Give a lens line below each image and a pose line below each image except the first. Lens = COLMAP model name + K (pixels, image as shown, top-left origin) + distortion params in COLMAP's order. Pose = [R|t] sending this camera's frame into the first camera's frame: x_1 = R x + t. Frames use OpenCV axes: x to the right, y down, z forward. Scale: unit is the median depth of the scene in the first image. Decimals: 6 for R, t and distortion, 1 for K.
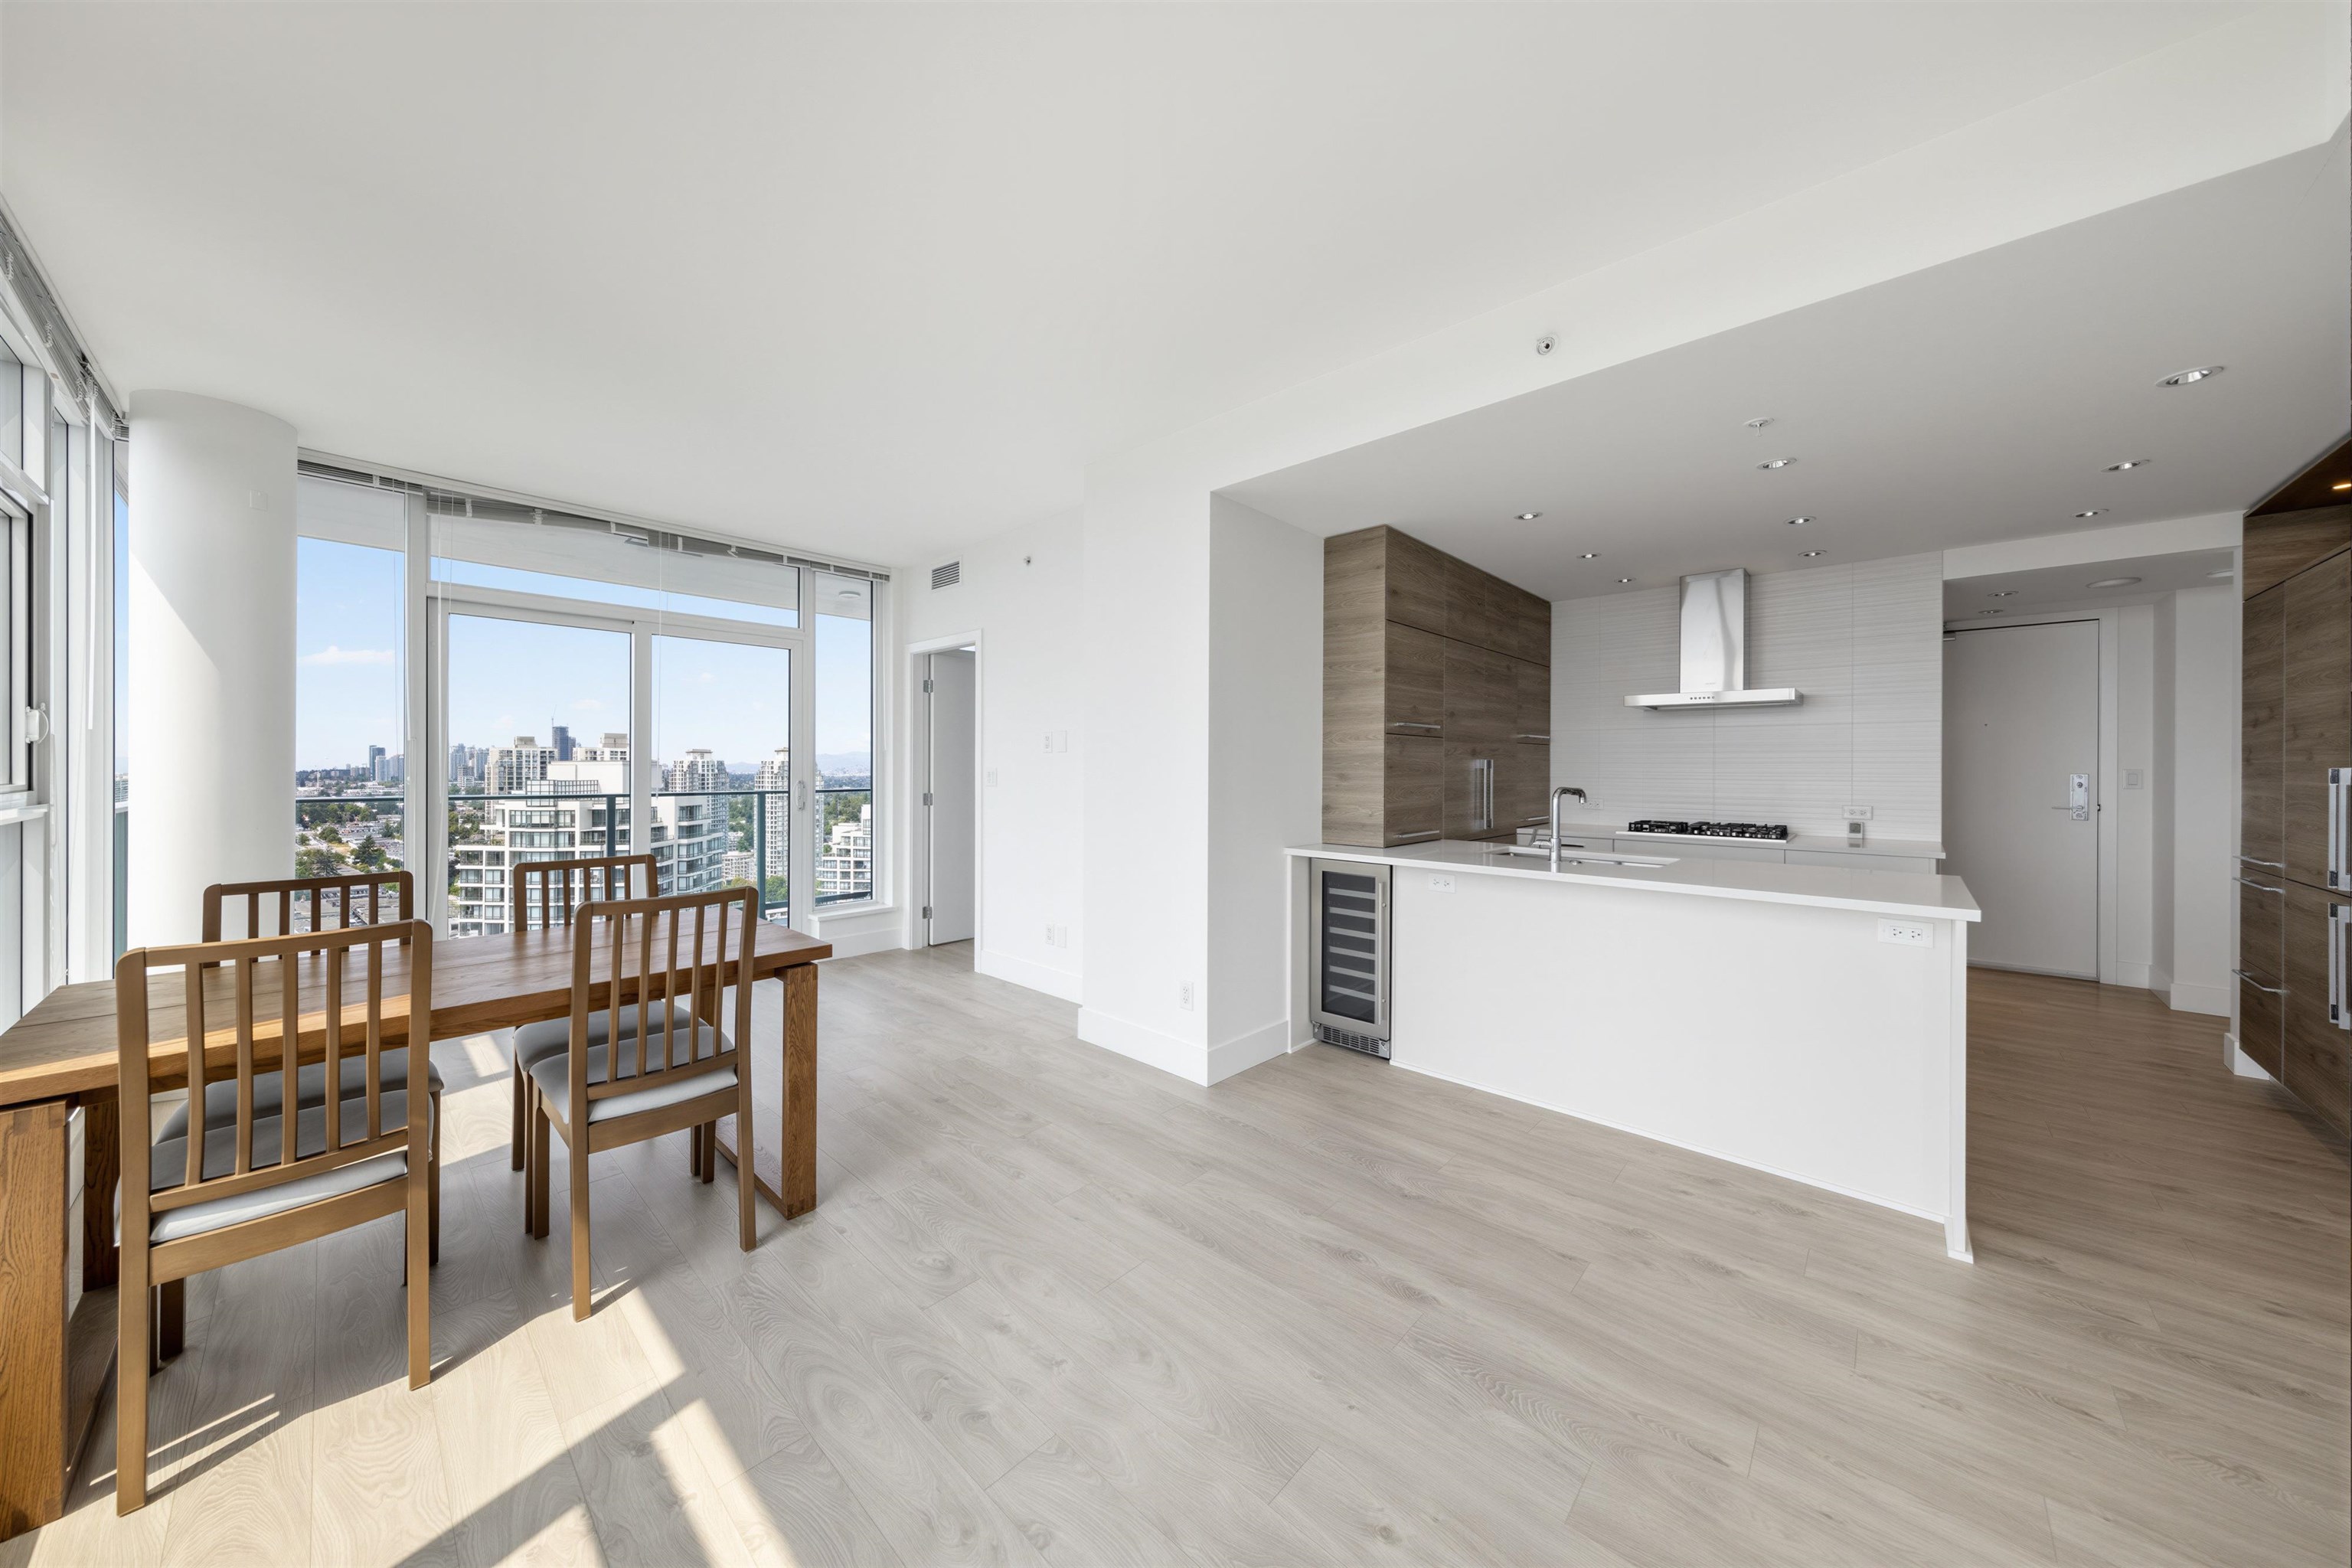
lens RADIAL K [[779.6, 0, 1172.9], [0, 779.6, 770.9], [0, 0, 1]] dist [0.006229, -0.000305]
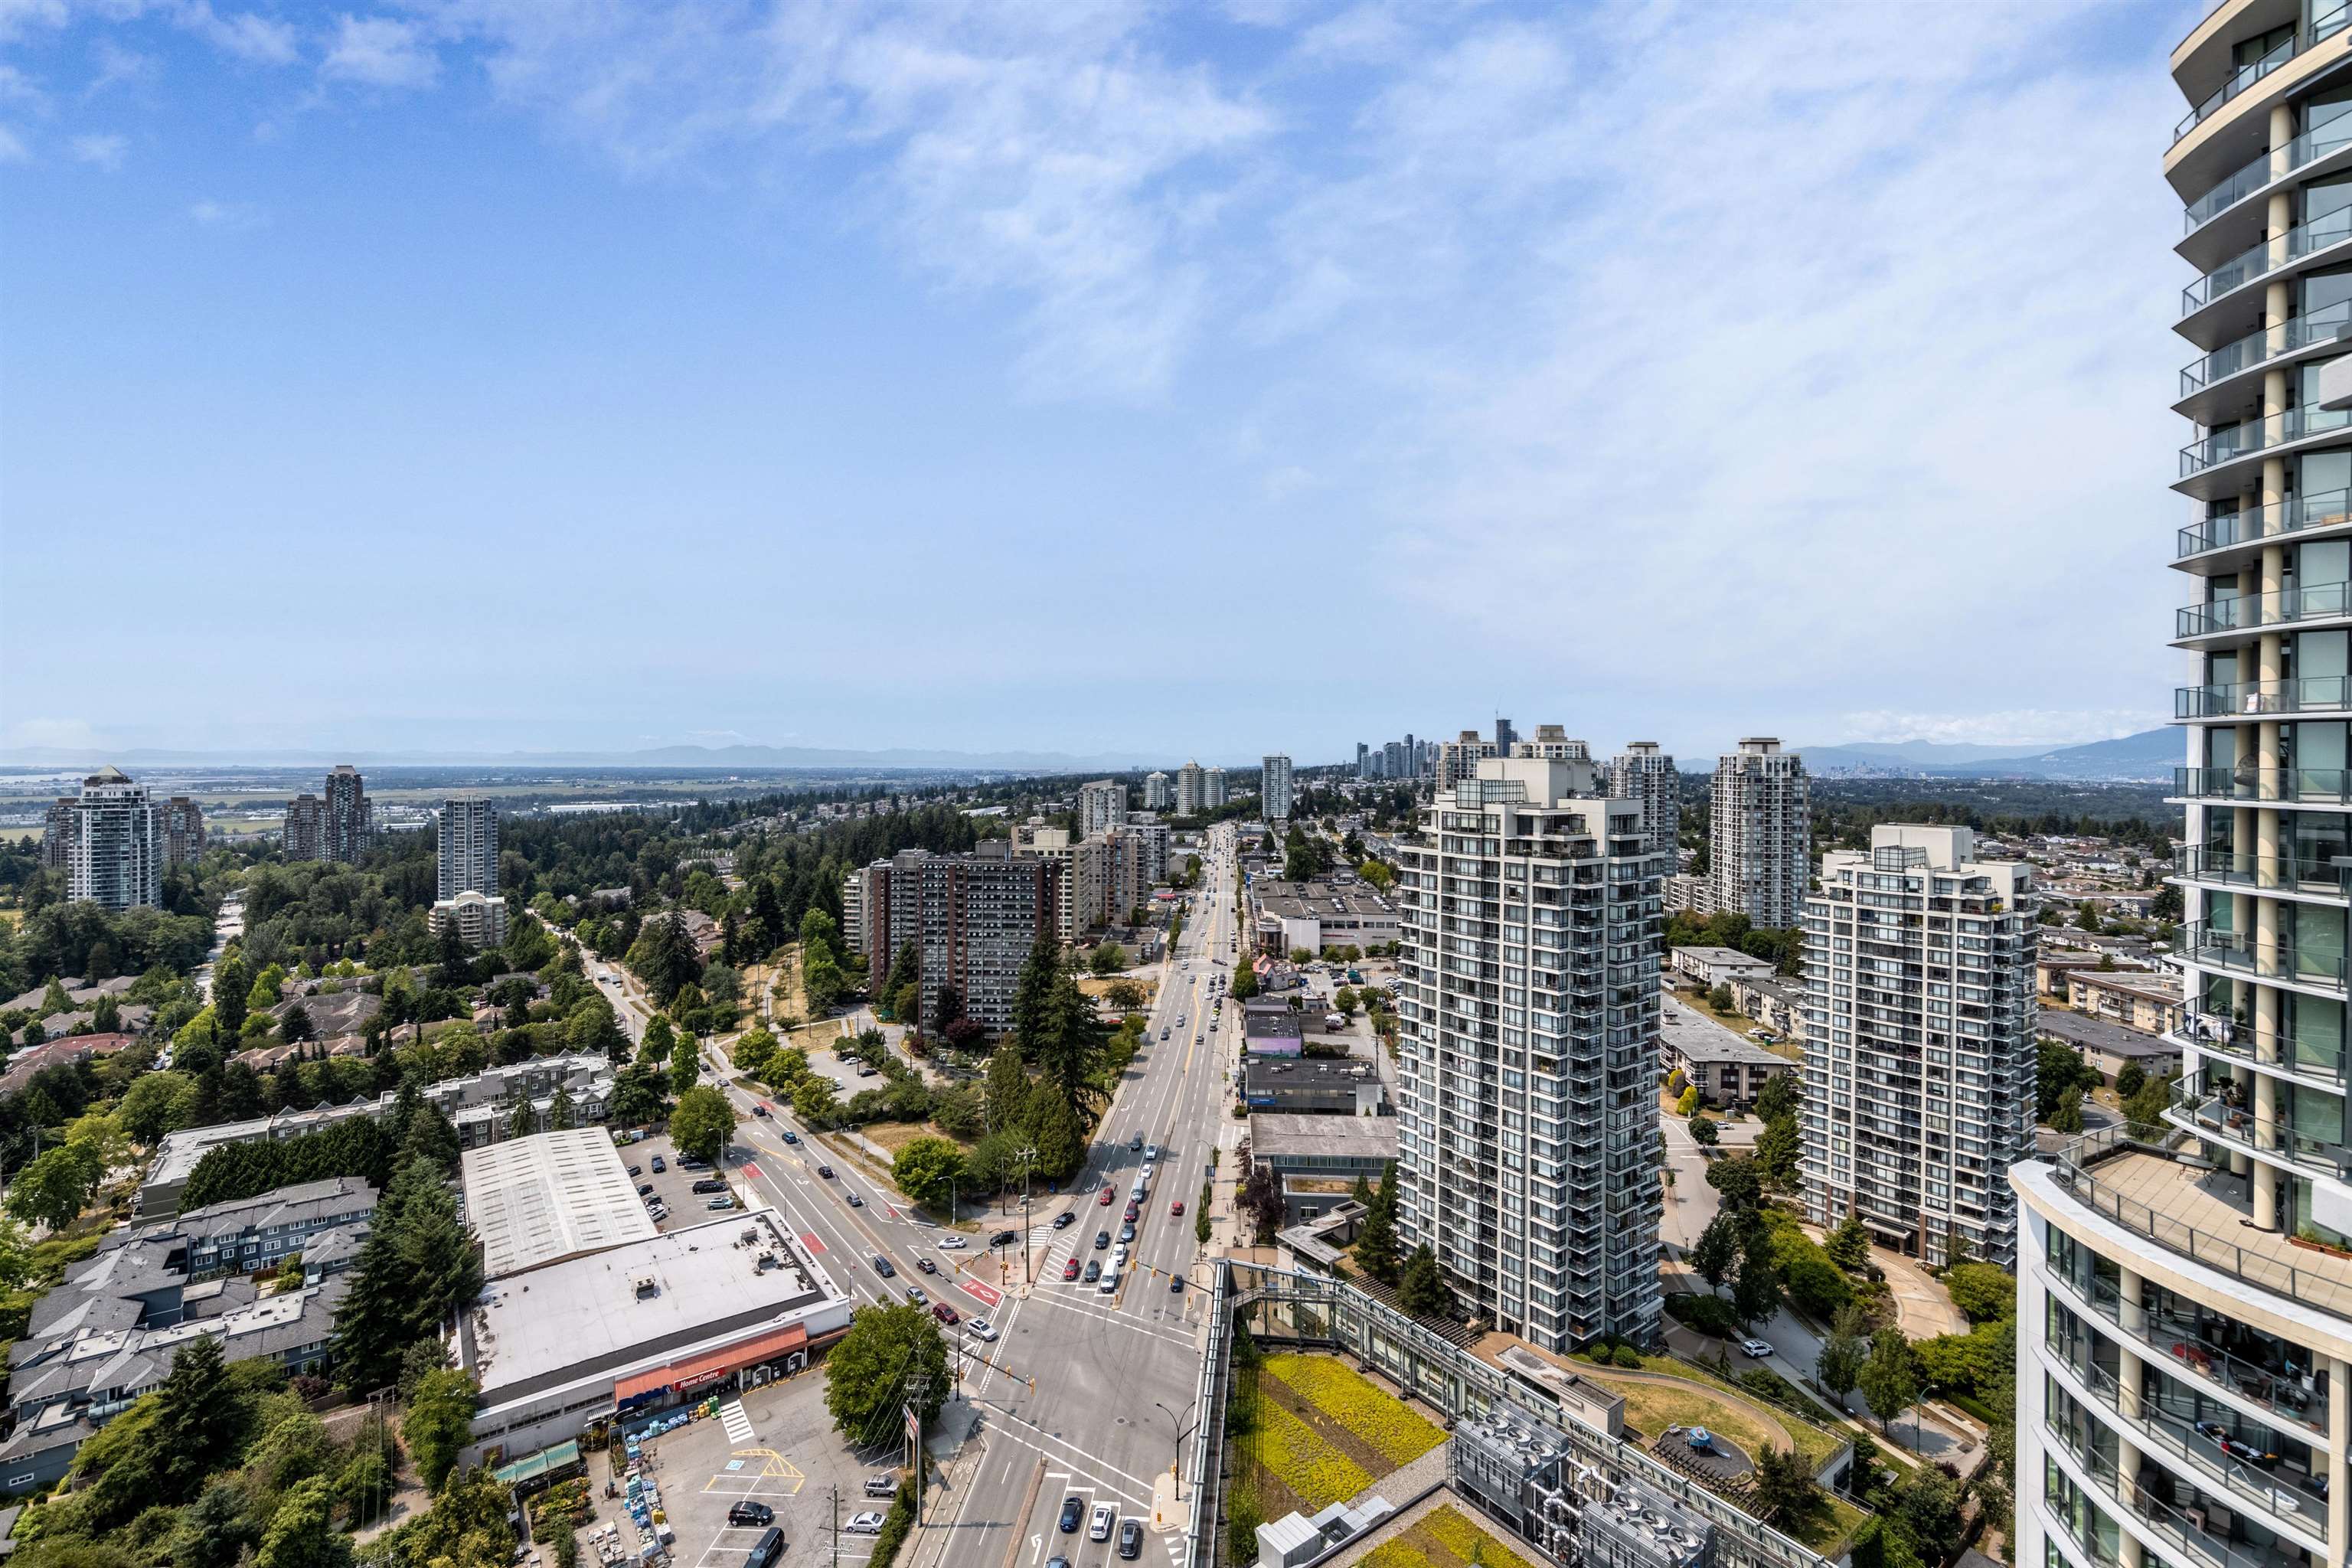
lens RADIAL K [[1025.2, 0, 1174.3], [0, 1025.2, 765.7], [0, 0, 1]] dist [0.006868, -0.000303]
pose [[0.560384, 0.004830, -0.828219, -0.765496], [-0.007681, 0.999970, 0.000634, -0.063718], [0.828197, 0.006006, 0.560404, 1.956415]]
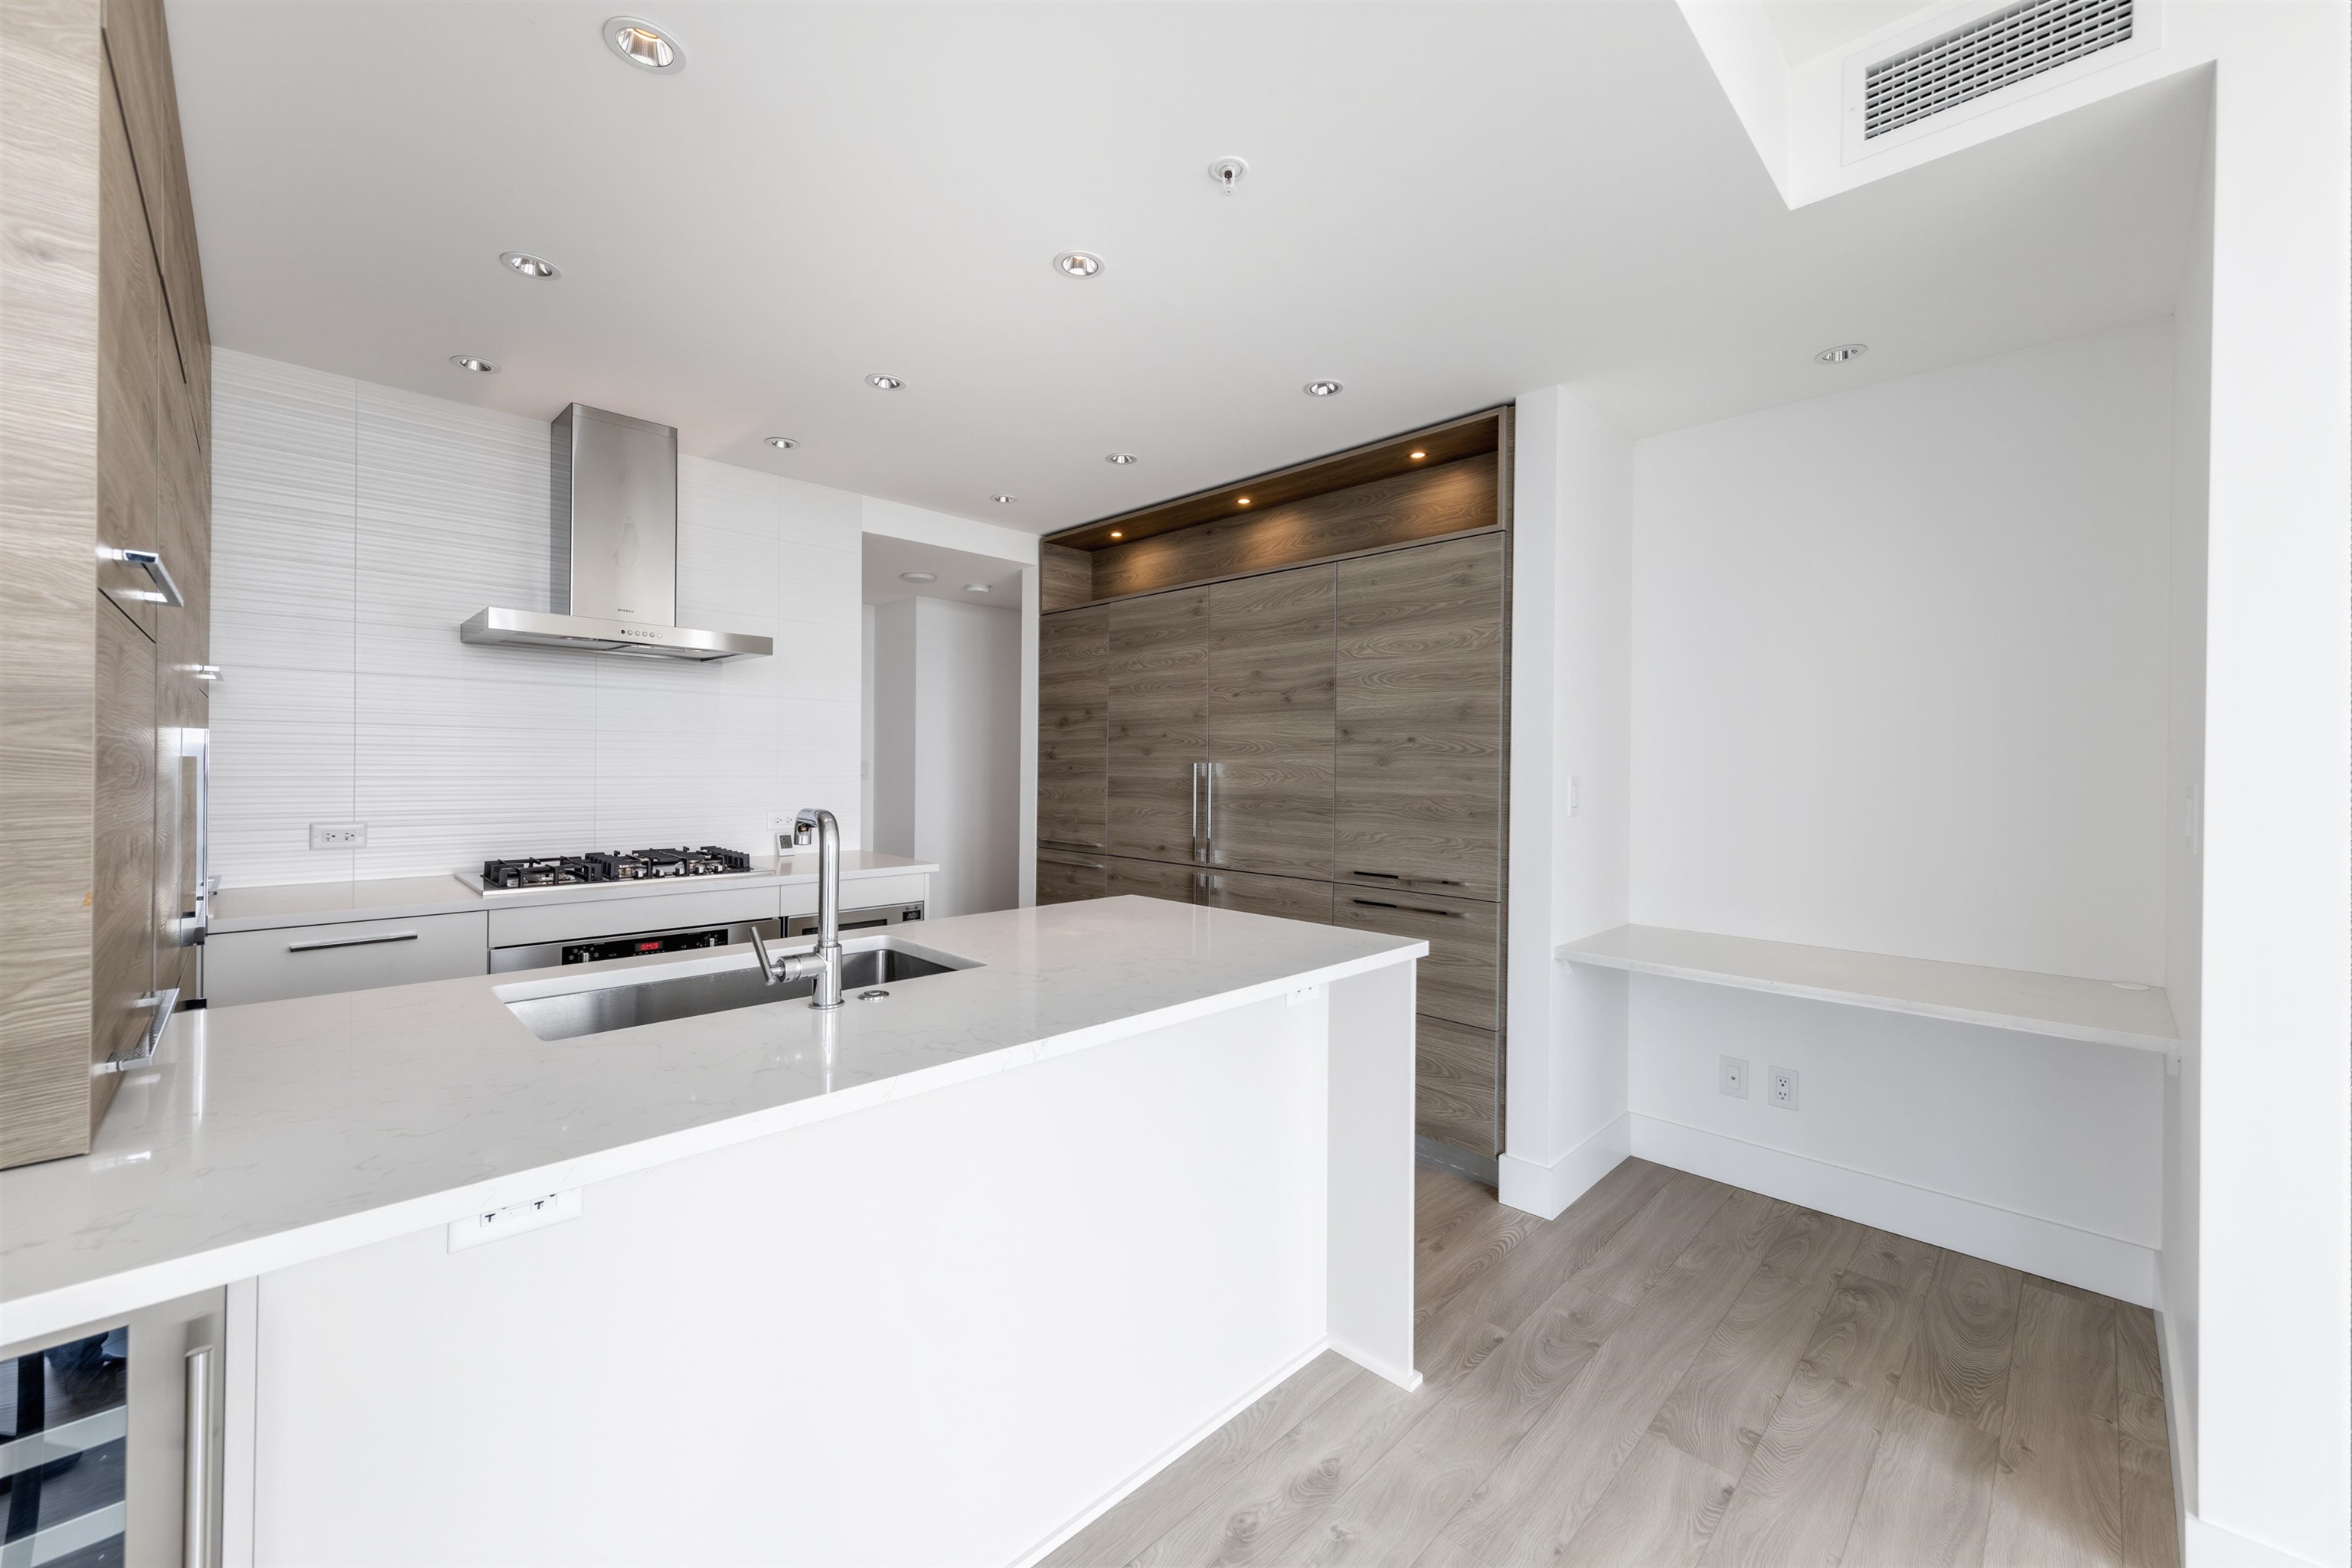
lens RADIAL K [[910.4, 0, 1172.3], [0, 910.4, 768.6], [0, 0, 1]] dist [0.006662, 0.000277]
pose [[0.043174, -0.007361, 0.999040, 0.043911], [-0.003354, 0.999966, 0.007512, -0.003561], [-0.999062, -0.003675, 0.043148, 0.676446]]
